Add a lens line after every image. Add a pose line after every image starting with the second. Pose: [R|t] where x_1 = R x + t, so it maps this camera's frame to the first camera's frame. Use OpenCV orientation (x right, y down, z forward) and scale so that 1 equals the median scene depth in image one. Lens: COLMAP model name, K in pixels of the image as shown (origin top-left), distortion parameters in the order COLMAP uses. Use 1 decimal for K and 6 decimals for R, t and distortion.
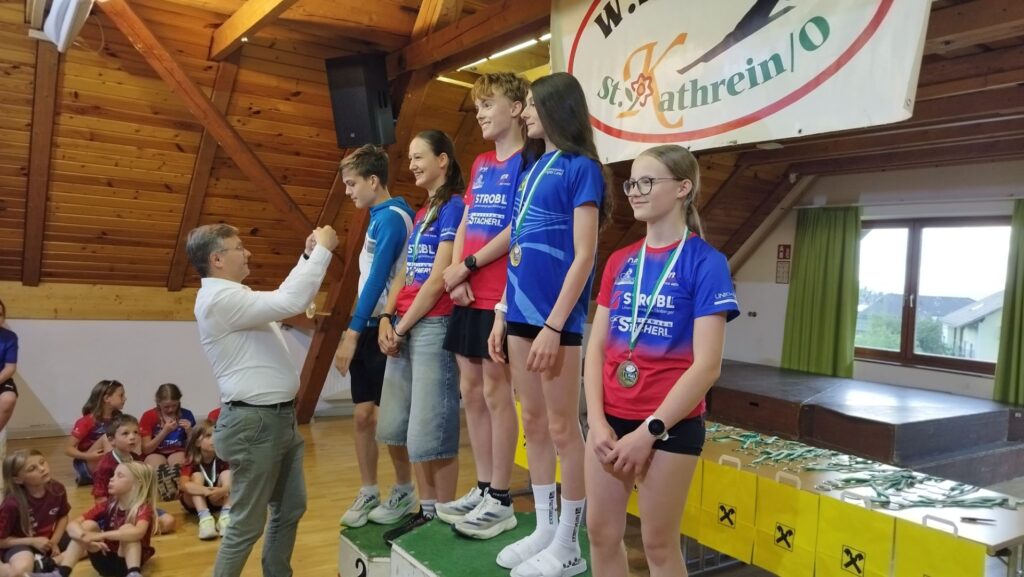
lens RADIAL K [[748.7, 0, 510.8], [0, 748.7, 286.8], [0, 0, 1]] dist [0.003326, 0.009886]
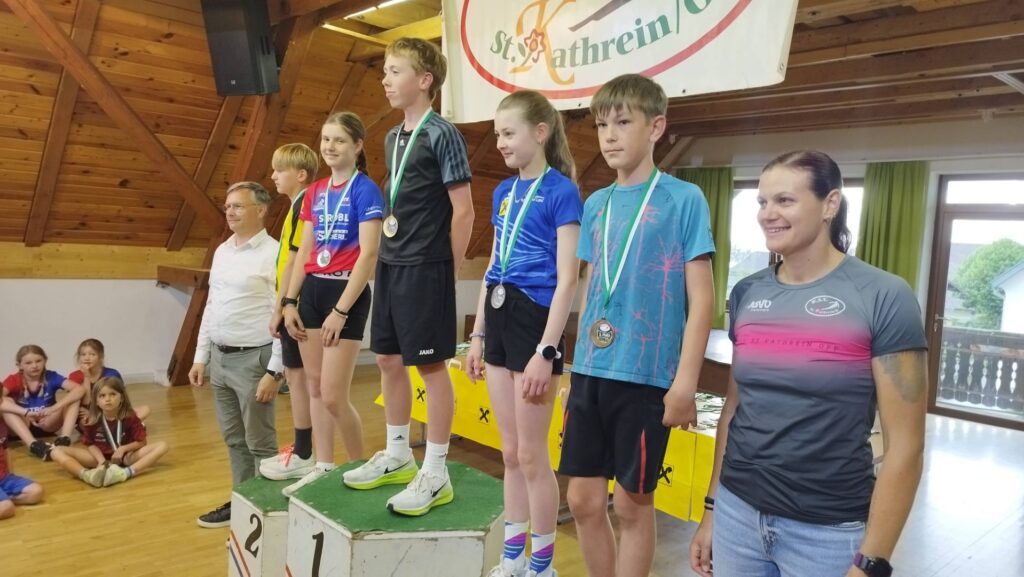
lens RADIAL K [[748.6, 0, 510.1], [0, 748.6, 284.3], [0, 0, 1]] dist [0.006540, 0.009677]
pose [[0.988697, -0.007321, 0.149747, -0.007221], [-0.000557, 0.998621, 0.052498, 0.003842], [-0.149924, -0.051988, 0.987330, -0.007691]]
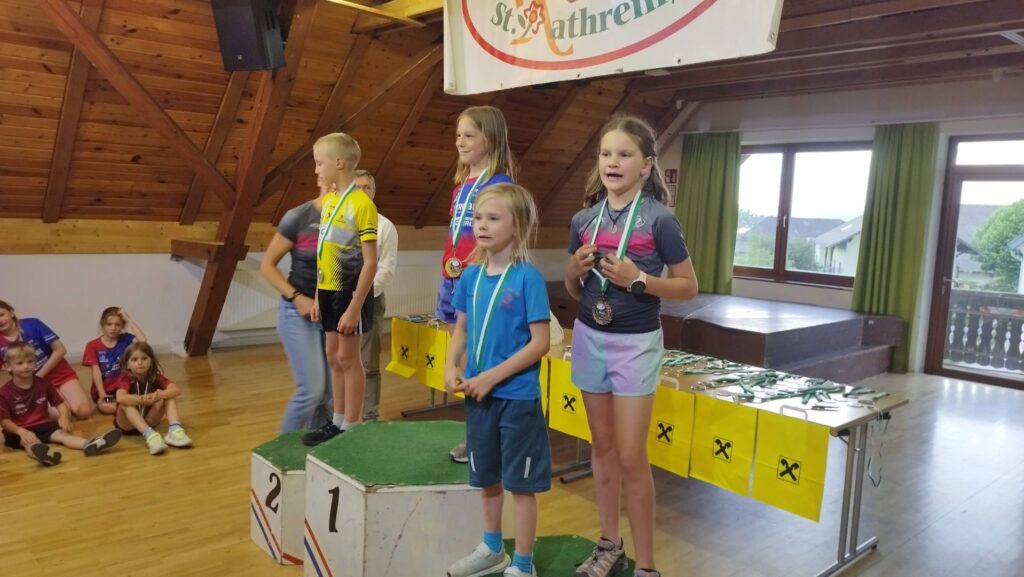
lens RADIAL K [[753.0, 0, 505.1], [0, 753.0, 286.4], [0, 0, 1]] dist [0.004749, 0.010056]
pose [[0.991256, -0.027377, 0.129082, -0.005121], [0.015056, 0.995318, 0.095475, 0.003874], [-0.131091, -0.092696, 0.987027, -0.031697]]
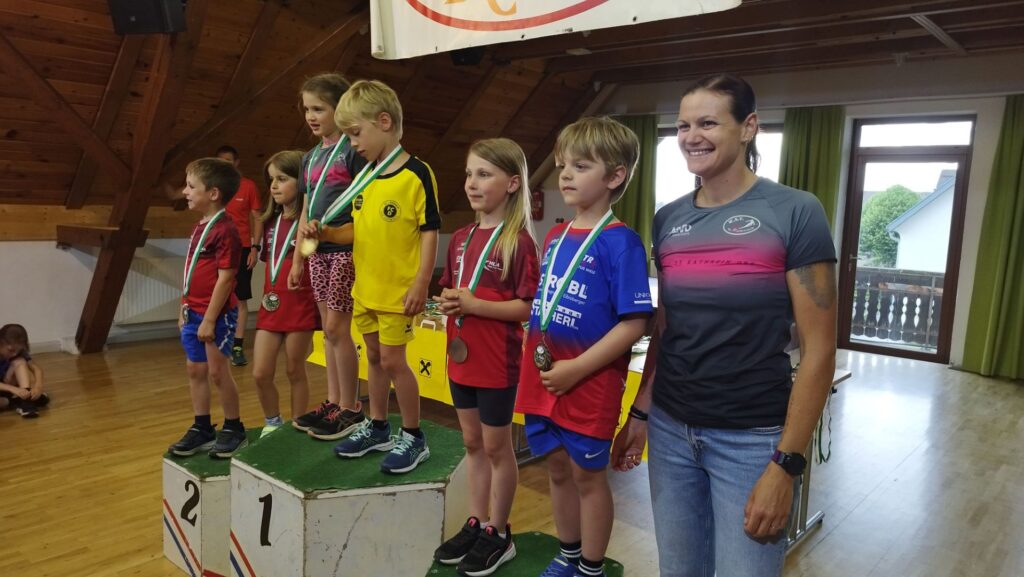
lens RADIAL K [[748.7, 0, 510.8], [0, 748.7, 286.8], [0, 0, 1]] dist [0.003326, 0.009886]
pose [[0.966305, -0.049496, 0.252597, -0.021842], [0.020829, 0.993156, 0.114926, 0.014315], [-0.256556, -0.105792, 0.960722, 0.017700]]
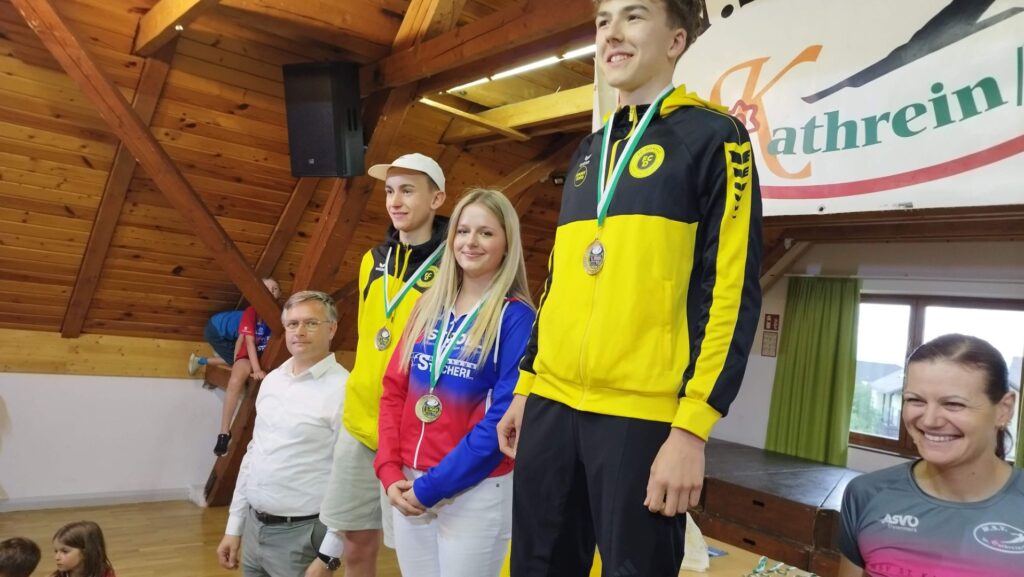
lens RADIAL K [[753.0, 0, 505.1], [0, 753.0, 286.4], [0, 0, 1]] dist [0.004749, 0.010056]
pose [[0.995776, 0.058111, 0.071088, -0.052498], [-0.053909, 0.996761, -0.059670, -0.031828], [-0.074325, 0.055585, 0.995684, 0.185888]]
